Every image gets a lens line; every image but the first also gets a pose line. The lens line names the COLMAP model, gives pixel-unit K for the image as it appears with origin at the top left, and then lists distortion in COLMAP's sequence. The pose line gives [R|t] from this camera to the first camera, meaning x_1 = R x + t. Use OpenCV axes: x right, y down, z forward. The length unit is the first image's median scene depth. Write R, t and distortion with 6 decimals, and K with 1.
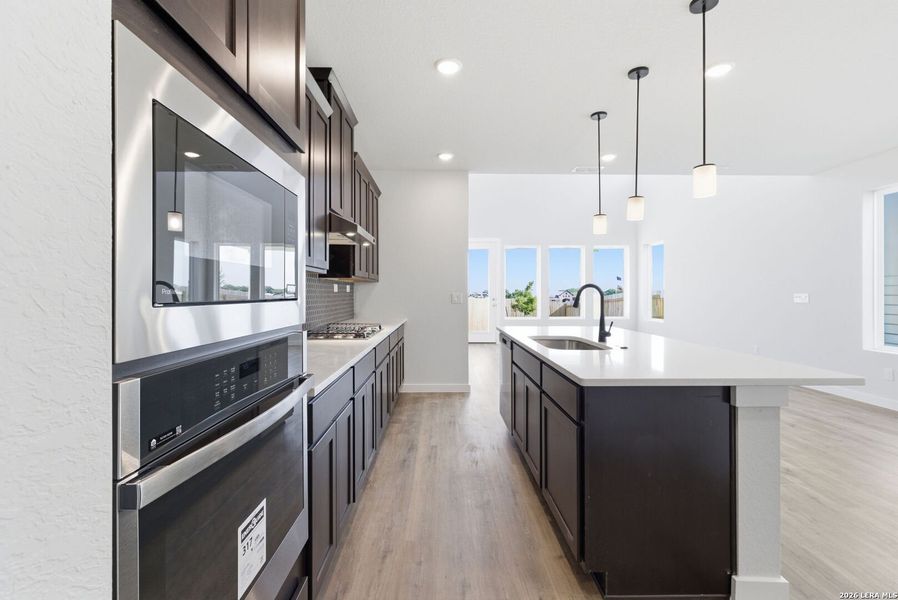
lens RADIAL K [[393.3, 0, 448.7], [0, 393.3, 295.3], [0, 0, 1]] dist [0.001967, -0.000060]
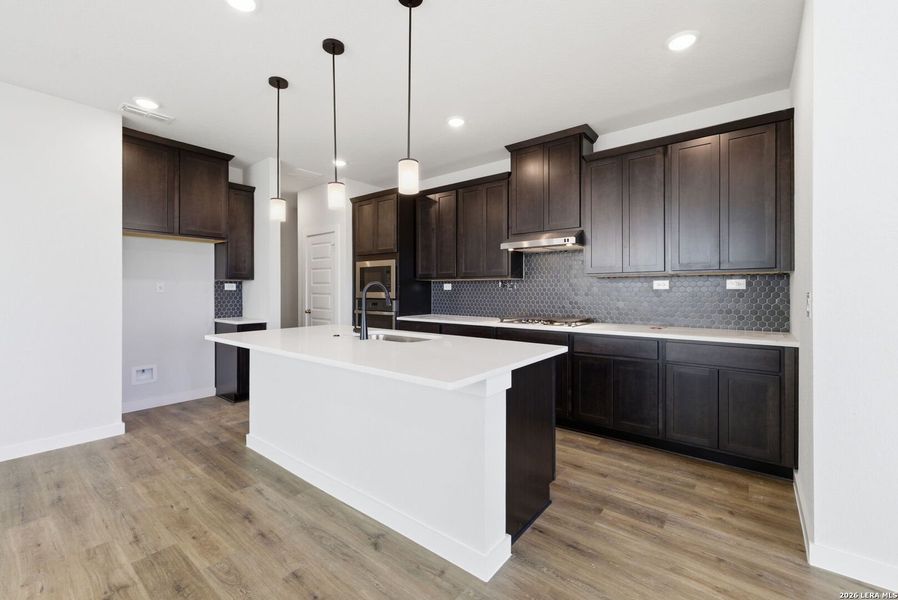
lens RADIAL K [[377.4, 0, 448.2], [0, 377.4, 291.7], [0, 0, 1]] dist [0.002285, 0.000300]
pose [[-0.641029, 0.001374, -0.767516, 0.956110], [-0.006296, 0.999955, 0.007049, -0.009930], [0.767491, 0.009351, -0.640991, 1.717696]]
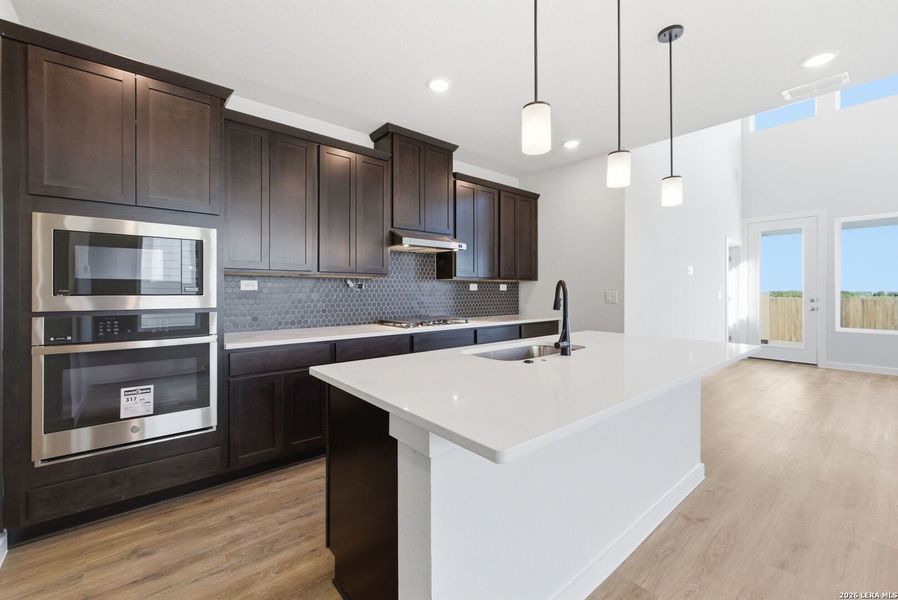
lens RADIAL K [[374.8, 0, 448.8], [0, 374.8, 293.5], [0, 0, 1]] dist [0.003185, -0.000801]
pose [[0.626721, 0.002593, -0.779239, 0.789542], [-0.003009, 0.999995, 0.000908, -0.000325], [0.779238, 0.001776, 0.626726, 0.349336]]
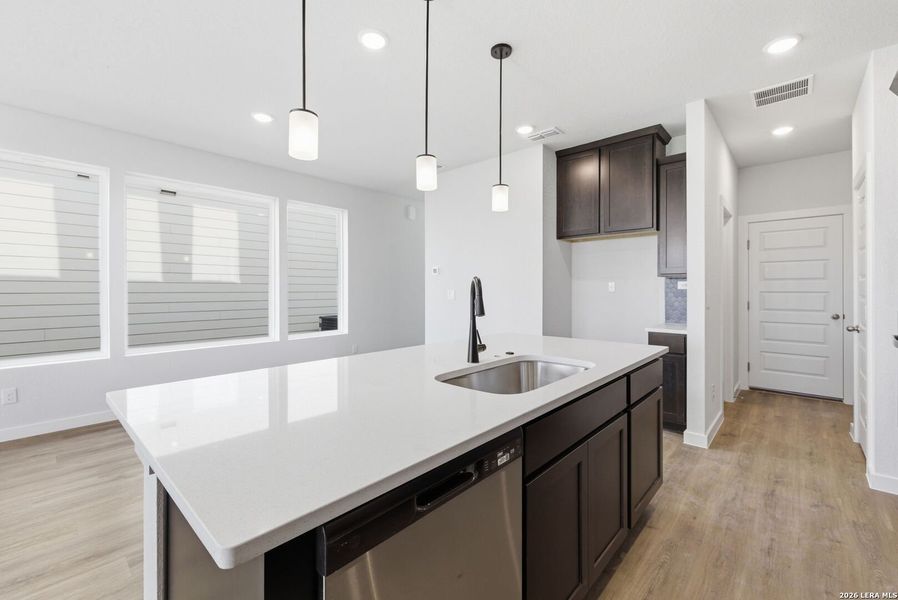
lens RADIAL K [[380.4, 0, 448.2], [0, 380.4, 289.1], [0, 0, 1]] dist [0.003379, -0.000330]
pose [[-0.724007, -0.000064, 0.689793, -0.031277], [0.004380, 0.999979, 0.004691, -0.010736], [-0.689779, 0.006418, -0.723992, 1.452895]]
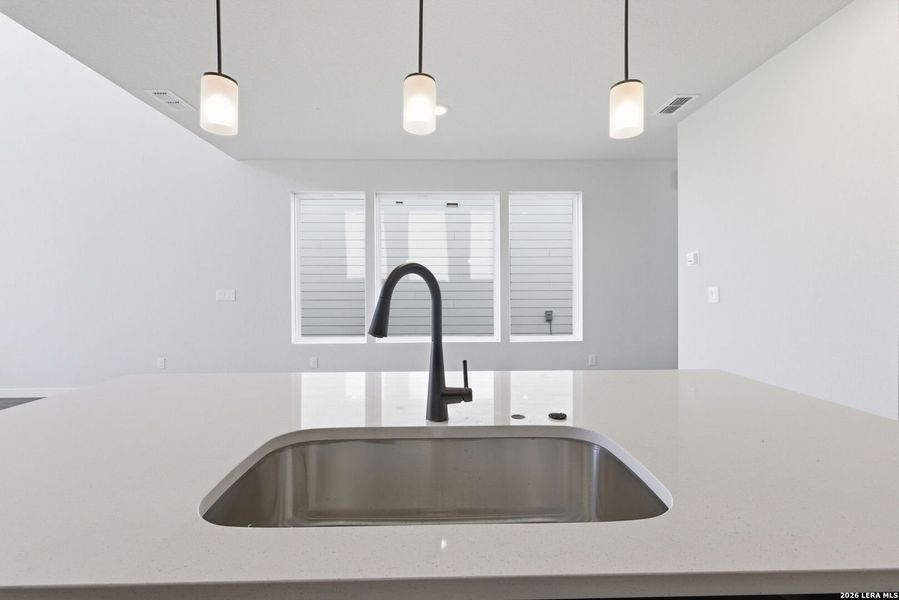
lens RADIAL K [[393.7, 0, 449.2], [0, 393.7, 295.3], [0, 0, 1]] dist [0.001967, -0.000060]
pose [[0.002775, -0.017822, 0.999837, 0.016088], [0.012345, 0.999766, 0.017786, -0.005558], [-0.999920, 0.012293, 0.002995, 0.946533]]
